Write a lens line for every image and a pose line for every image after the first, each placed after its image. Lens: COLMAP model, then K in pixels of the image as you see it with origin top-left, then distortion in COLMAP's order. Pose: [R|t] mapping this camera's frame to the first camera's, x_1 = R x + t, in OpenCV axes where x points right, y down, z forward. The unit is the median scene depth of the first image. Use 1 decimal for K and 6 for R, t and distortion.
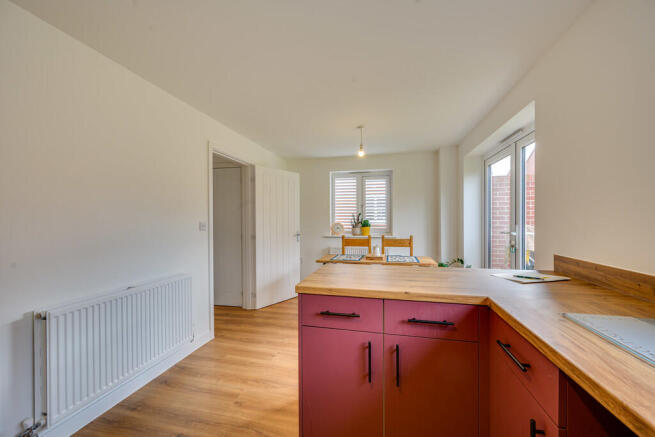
lens RADIAL K [[262.1, 0, 327.5], [0, 262.1, 218.5], [0, 0, 1]] dist [0.000046, -0.000031]
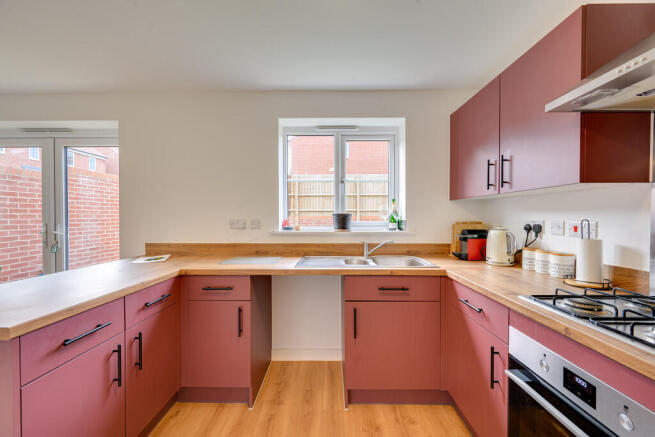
lens RADIAL K [[254.6, 0, 327.5], [0, 254.6, 218.5], [0, 0, 1]] dist [0.000652, -0.000015]
pose [[-0.209821, -0.000248, 0.977740, -0.280654], [-0.000035, 1.000000, 0.000247, 0.002541], [-0.977740, 0.000017, -0.209821, 0.138275]]
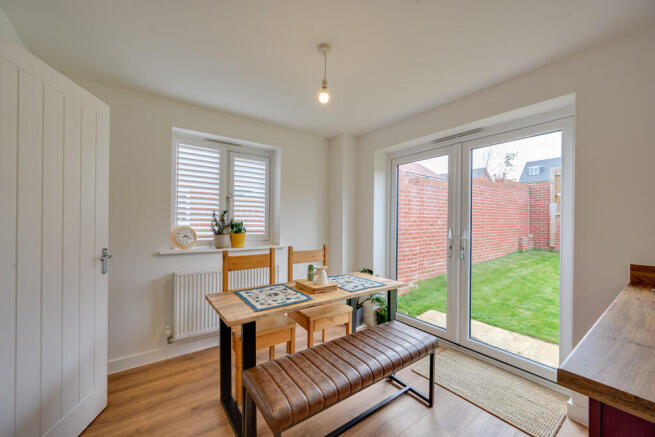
lens RADIAL K [[261.2, 0, 341.9], [0, 261.2, 222.0], [0, 0, 1]] dist [-0.001933, -0.000222]
pose [[0.643984, 0.007405, 0.765003, -0.197794], [-0.013666, 0.999905, 0.001825, 0.001656], [-0.764917, -0.011630, 0.644024, 0.493649]]
